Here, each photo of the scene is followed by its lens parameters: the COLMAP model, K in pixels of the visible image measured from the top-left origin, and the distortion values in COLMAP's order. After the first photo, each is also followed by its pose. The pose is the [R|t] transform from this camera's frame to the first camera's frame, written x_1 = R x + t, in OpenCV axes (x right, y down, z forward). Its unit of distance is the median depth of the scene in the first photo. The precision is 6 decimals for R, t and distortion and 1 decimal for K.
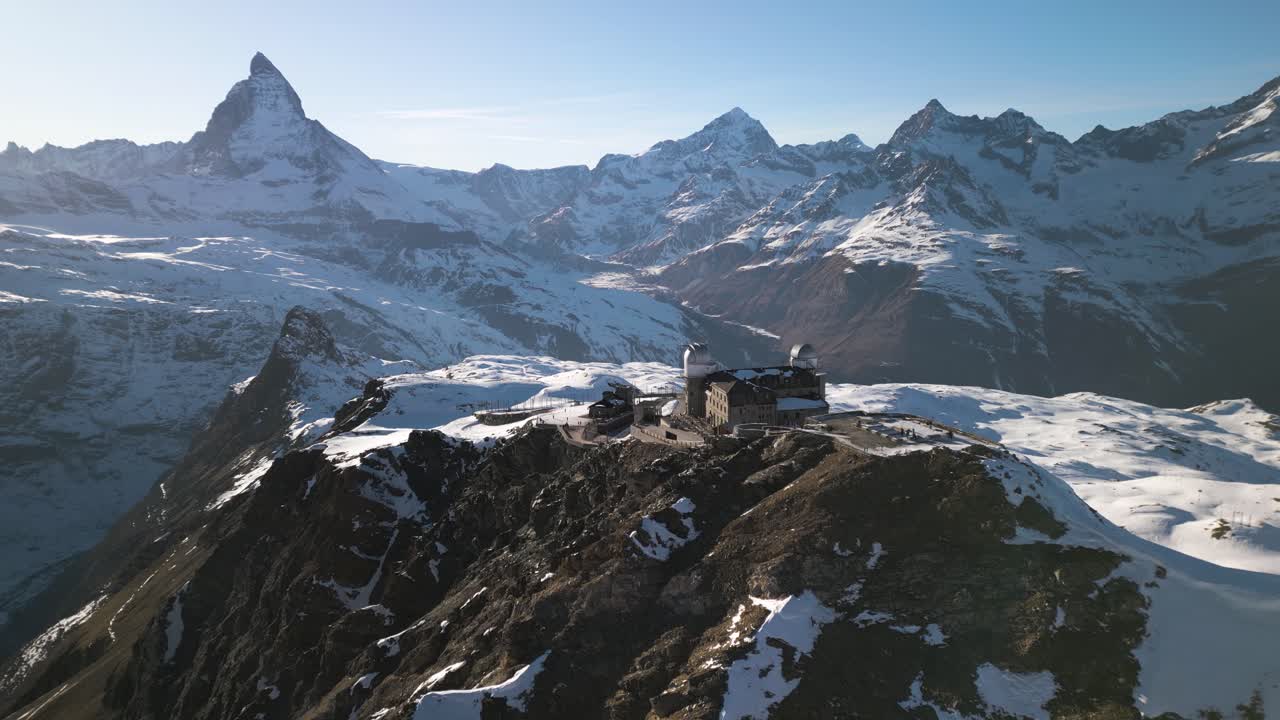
lens RADIAL K [[916.2, 0, 615.6], [0, 916.2, 374.7], [0, 0, 1]] dist [0.007738, -0.010776]
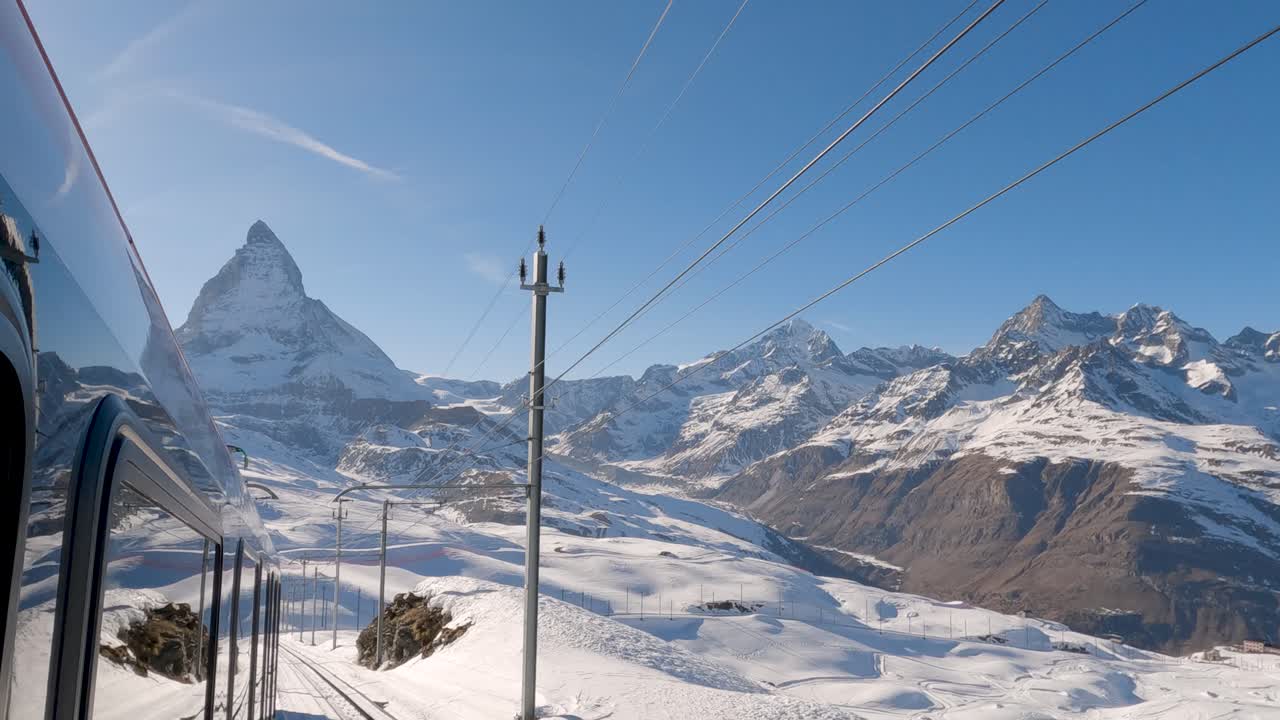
lens RADIAL K [[916.2, 0, 648.8], [0, 916.2, 352.1], [0, 0, 1]] dist [0.007738, -0.010776]
pose [[0.999498, 0.029231, -0.012236, -0.006360], [-0.031497, 0.958870, -0.282093, 0.002967], [0.003487, 0.282337, 0.959309, 0.238528]]
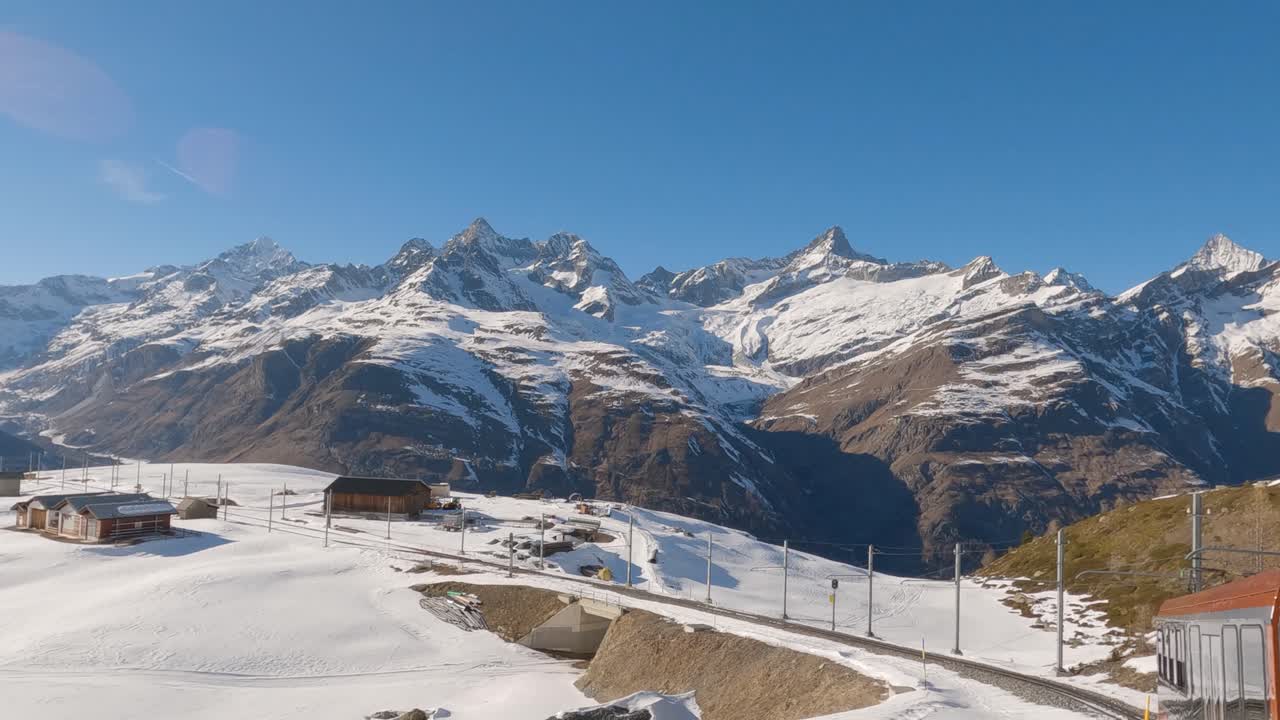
lens RADIAL K [[916.2, 0, 641.6], [0, 916.2, 358.4], [0, 0, 1]] dist [0.007738, -0.010776]
pose [[0.903607, 0.076712, 0.421439, 0.169308], [0.029665, 0.970266, -0.240218, 0.030851], [-0.427335, 0.229565, 0.874463, 0.296608]]
